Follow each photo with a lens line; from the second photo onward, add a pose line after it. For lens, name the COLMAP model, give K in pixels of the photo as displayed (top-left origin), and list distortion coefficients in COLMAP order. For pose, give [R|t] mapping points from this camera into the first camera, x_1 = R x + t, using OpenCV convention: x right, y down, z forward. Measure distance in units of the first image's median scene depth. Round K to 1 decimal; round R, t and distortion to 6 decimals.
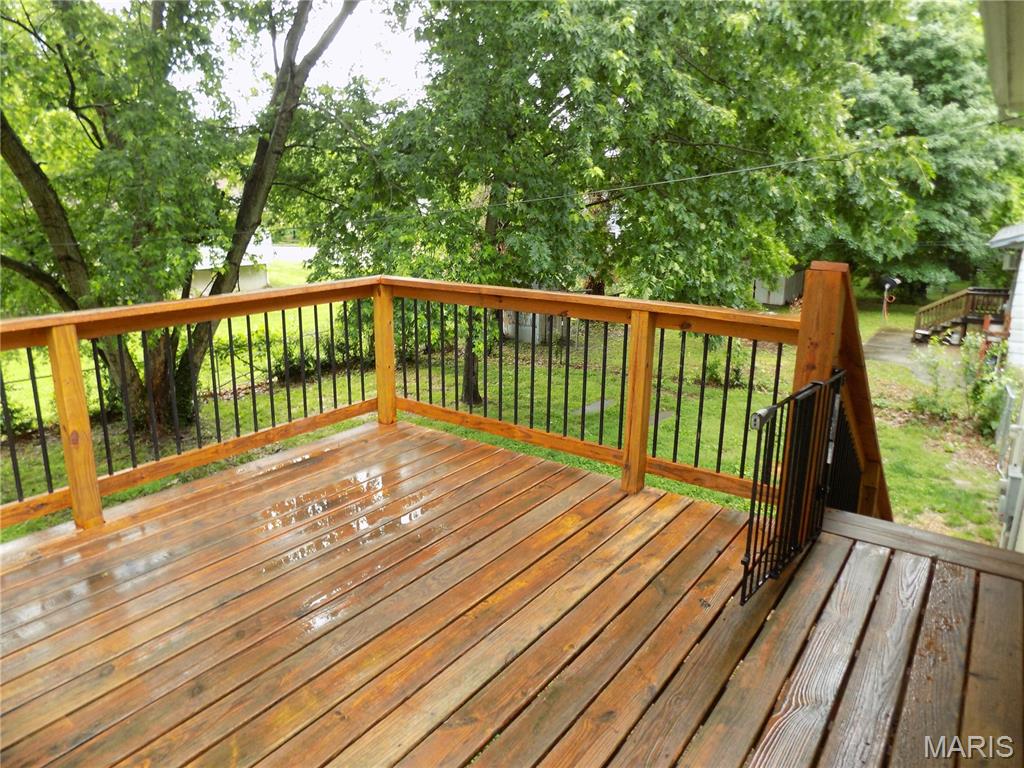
lens RADIAL K [[691.0, 0, 514.2], [0, 691.0, 377.3], [0, 0, 1]] dist [-0.069628, 0.072339]
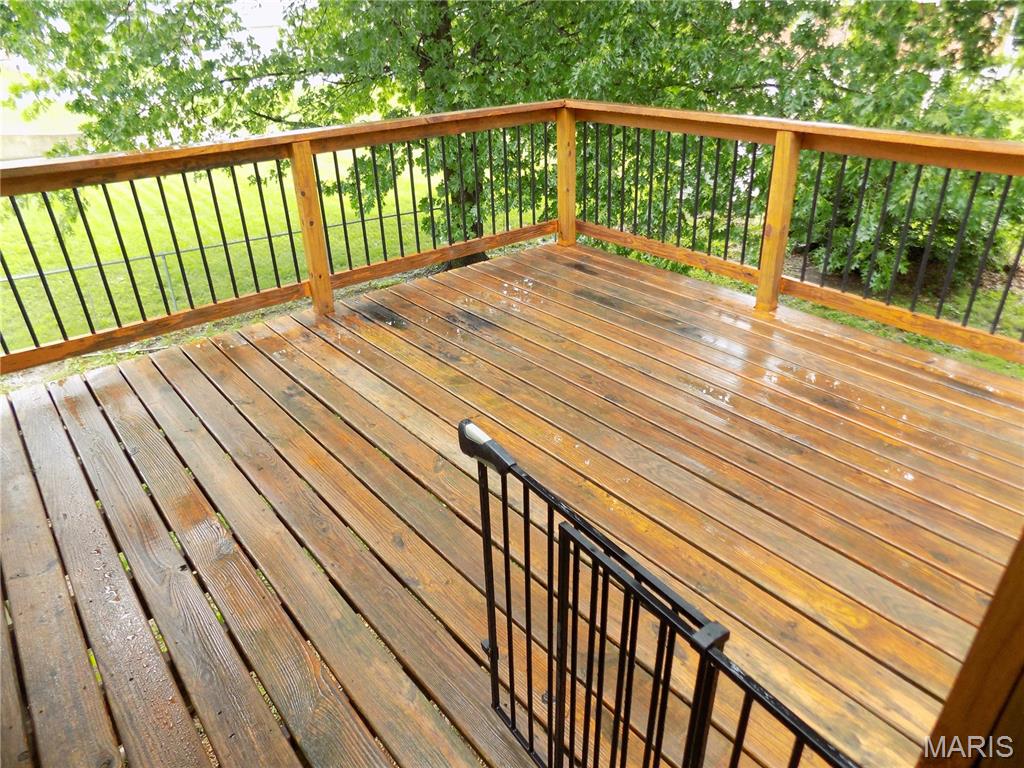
lens RADIAL K [[691.0, 0, 511.4], [0, 691.0, 387.2], [0, 0, 1]] dist [-0.069628, 0.072339]
pose [[-0.257913, 0.466261, -0.846216, 0.173531], [-0.210896, 0.827559, 0.520259, -0.060622], [0.942870, 0.312645, -0.115106, 0.230410]]
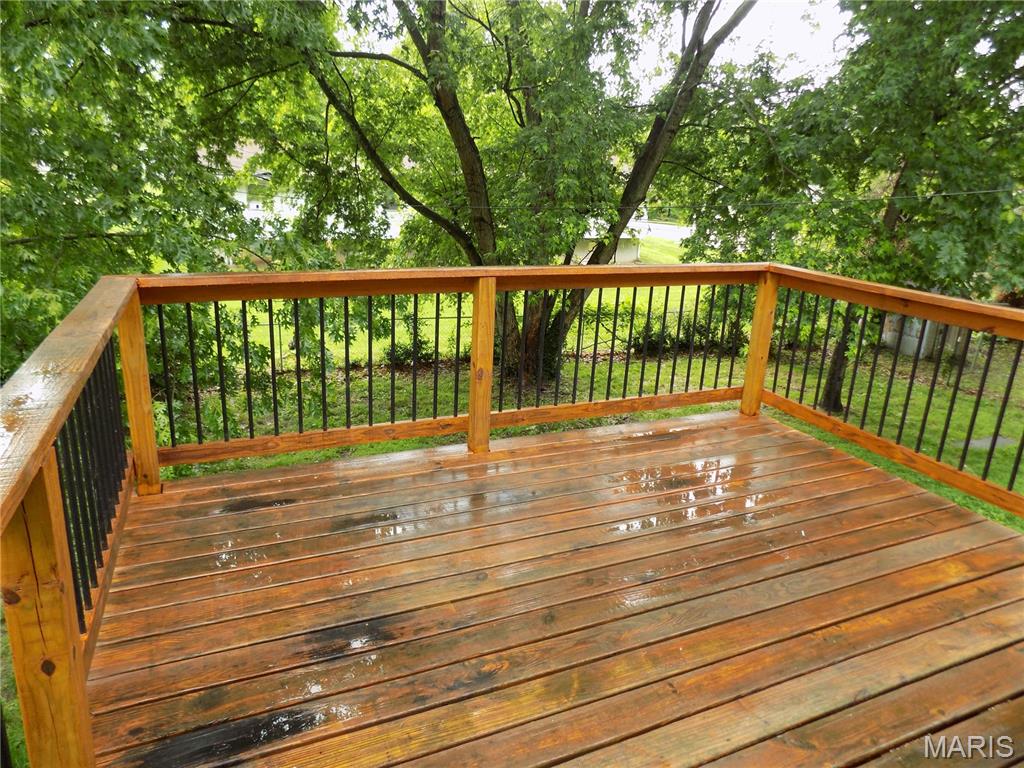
lens RADIAL K [[691.0, 0, 514.9], [0, 691.0, 376.7], [0, 0, 1]] dist [-0.069628, 0.072339]
pose [[0.867377, 0.173857, -0.466296, -0.012498], [-0.161619, 0.984612, 0.066475, 0.001385], [0.470677, 0.017703, 0.882128, -0.004003]]
